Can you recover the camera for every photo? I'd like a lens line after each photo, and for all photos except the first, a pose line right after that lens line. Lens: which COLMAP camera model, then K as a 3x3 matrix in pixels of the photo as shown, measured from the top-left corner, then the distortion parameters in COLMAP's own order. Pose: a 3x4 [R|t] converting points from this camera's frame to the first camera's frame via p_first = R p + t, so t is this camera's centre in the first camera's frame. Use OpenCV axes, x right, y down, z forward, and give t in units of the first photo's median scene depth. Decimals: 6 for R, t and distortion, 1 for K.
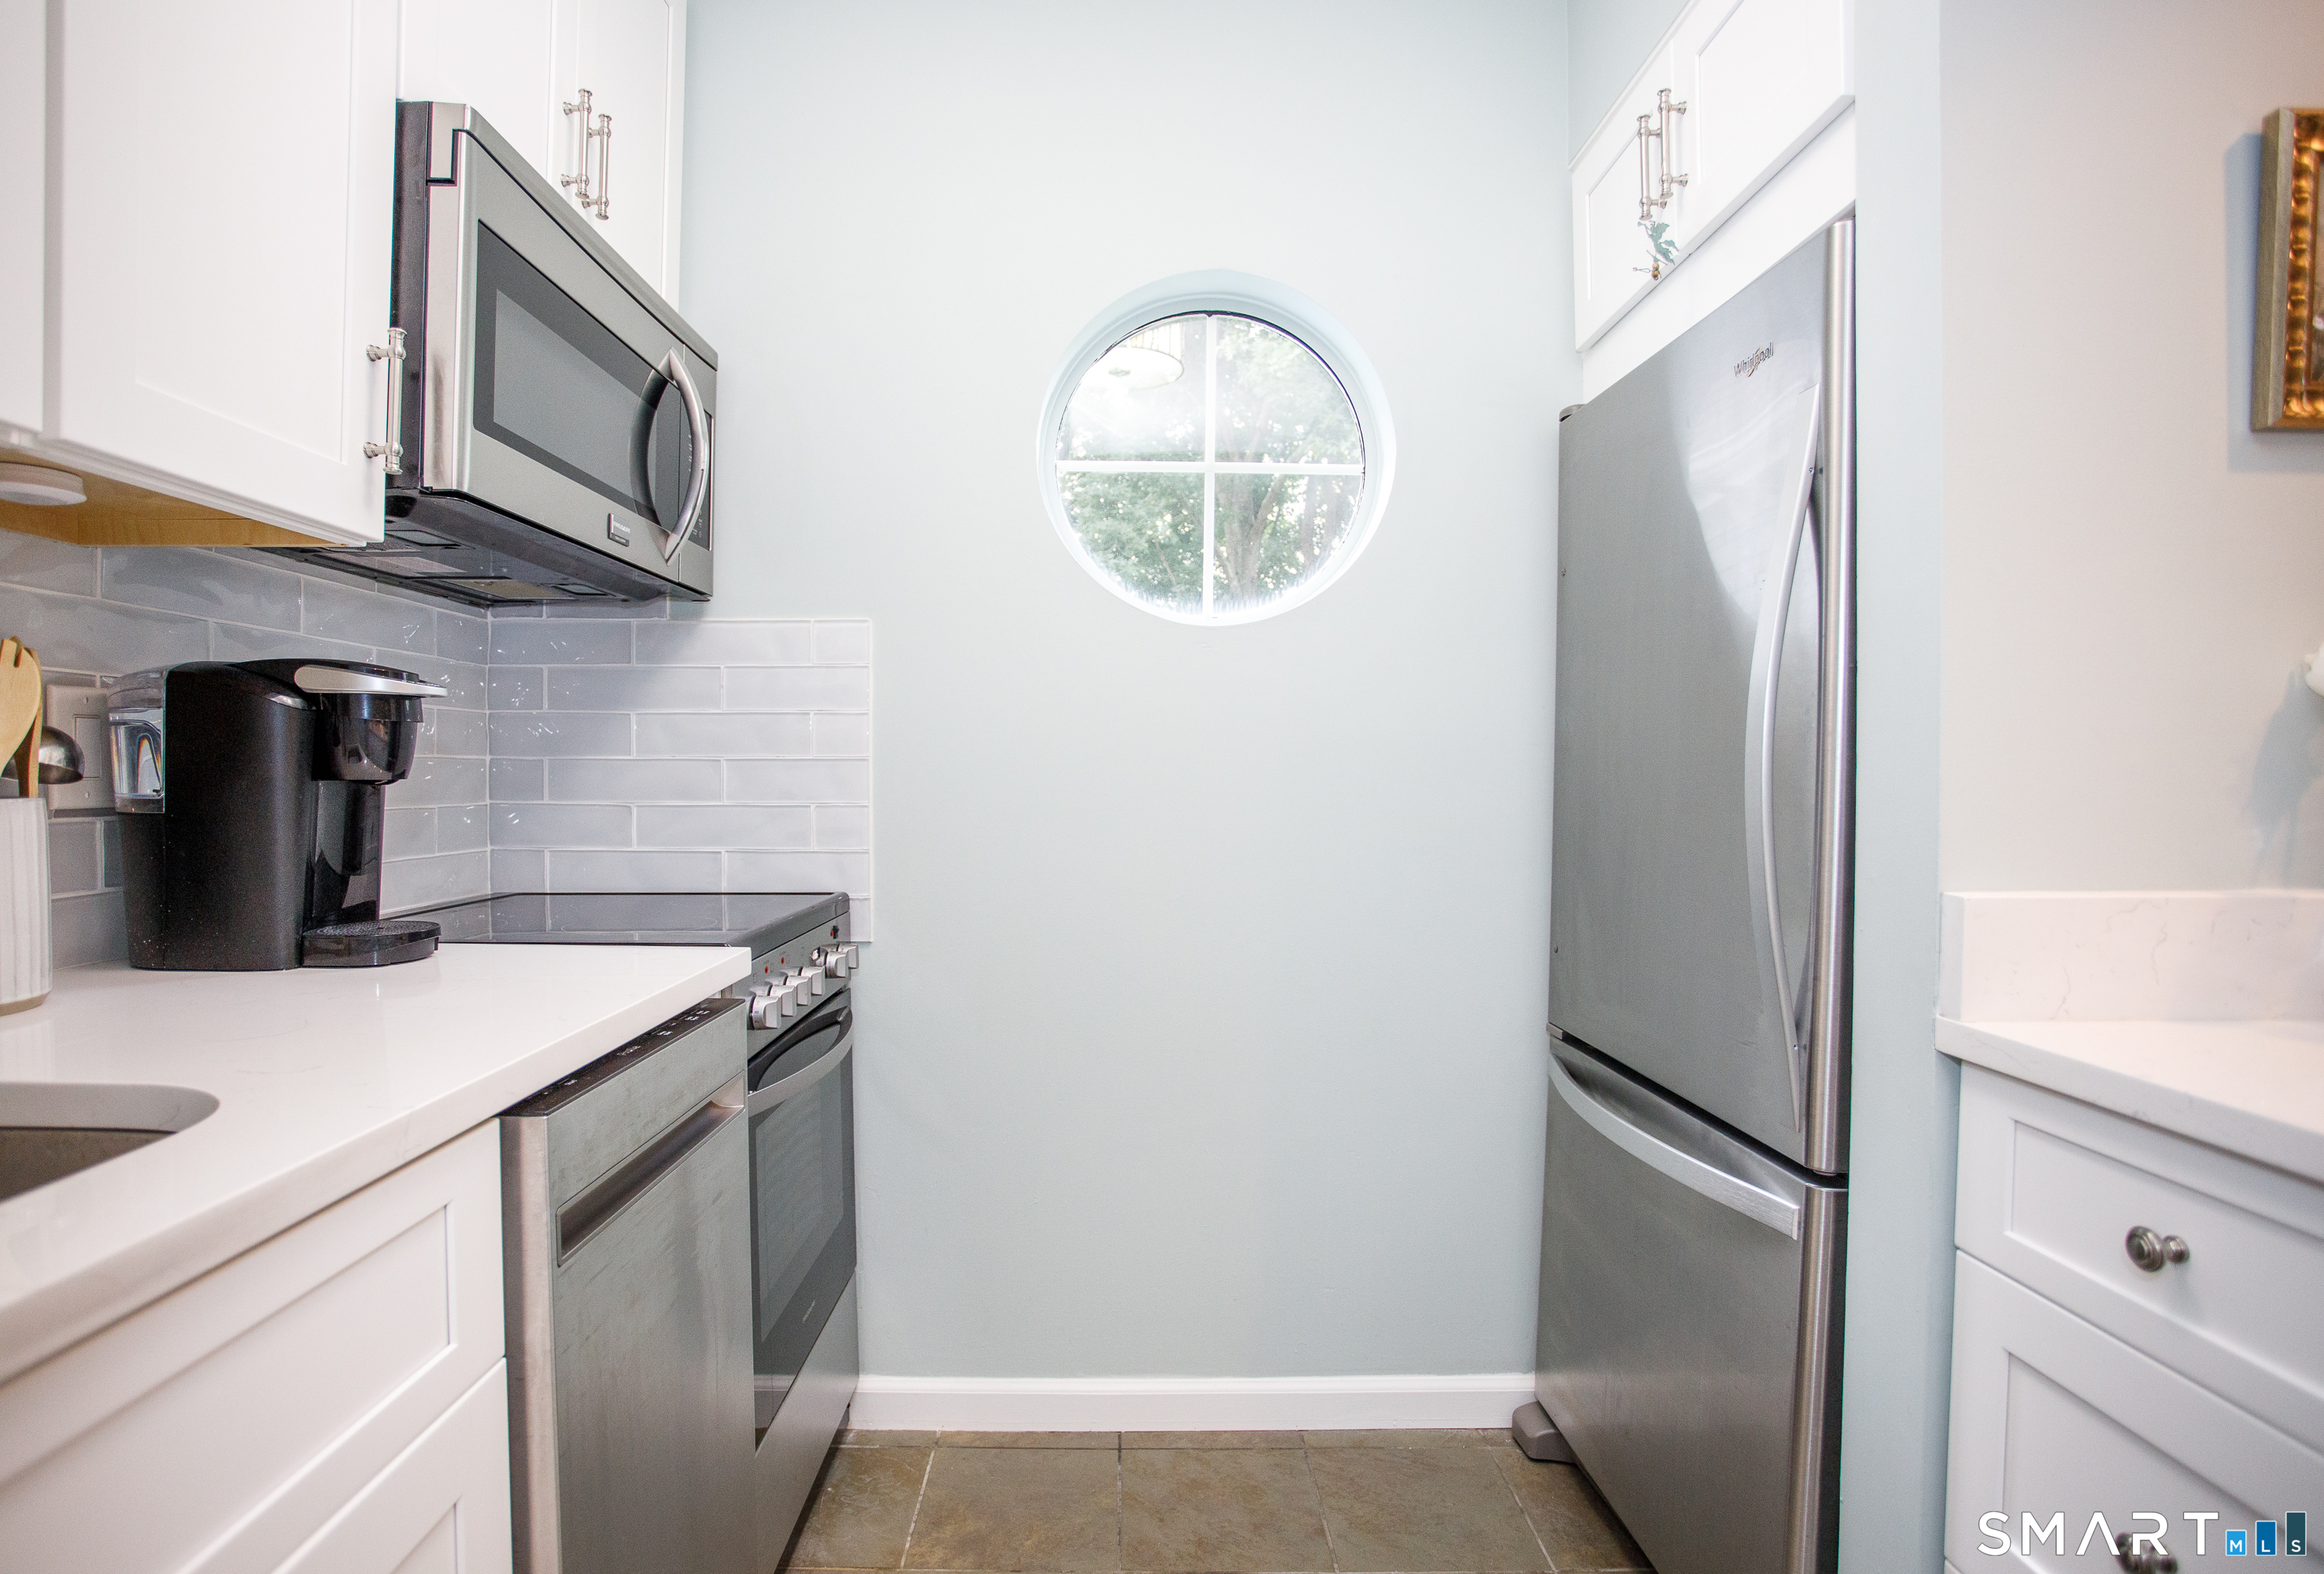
lens RADIAL K [[1178.4, 0, 1102.4], [0, 1178.4, 781.1], [0, 0, 1]] dist [-0.045943, 0.000316]
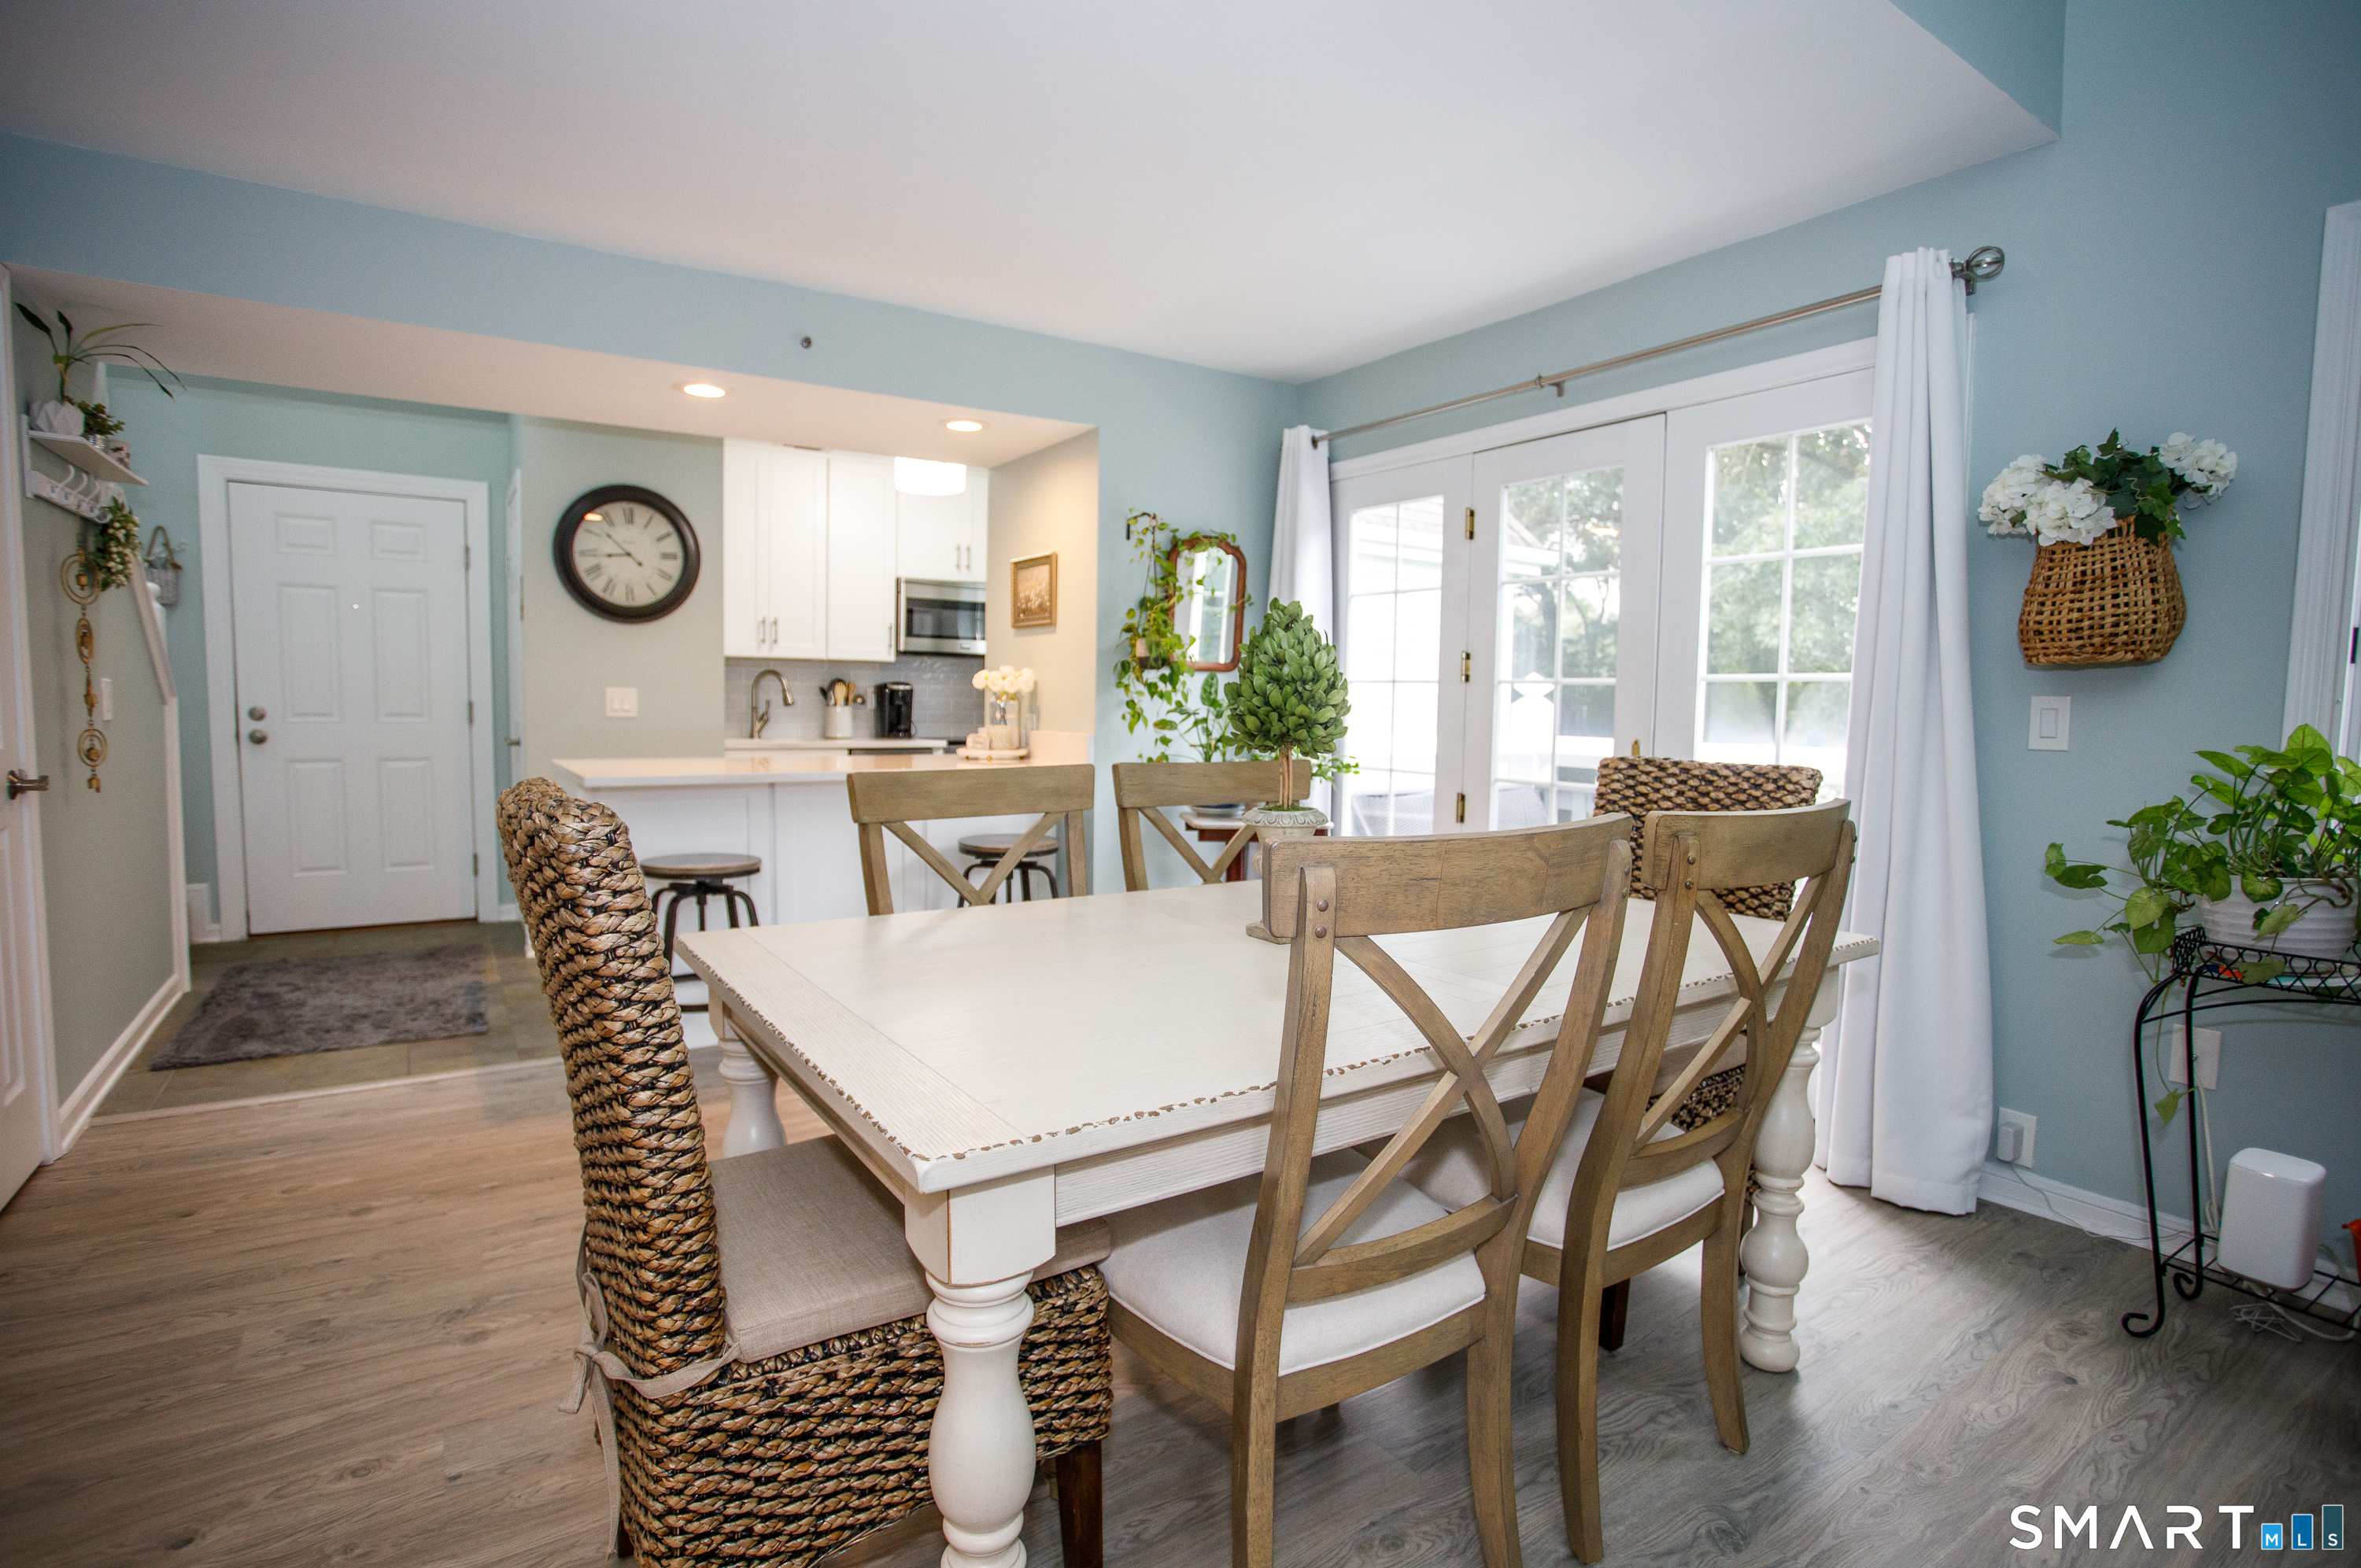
lens RADIAL K [[1158.3, 0, 1170.3], [0, 1158.3, 784.5], [0, 0, 1]] dist [-0.051667, 0.018741]
pose [[0.562722, 0.061199, -0.824378, 3.252497], [-0.020574, 0.997984, 0.060043, 0.012831], [0.826390, -0.016826, 0.562846, -0.700692]]
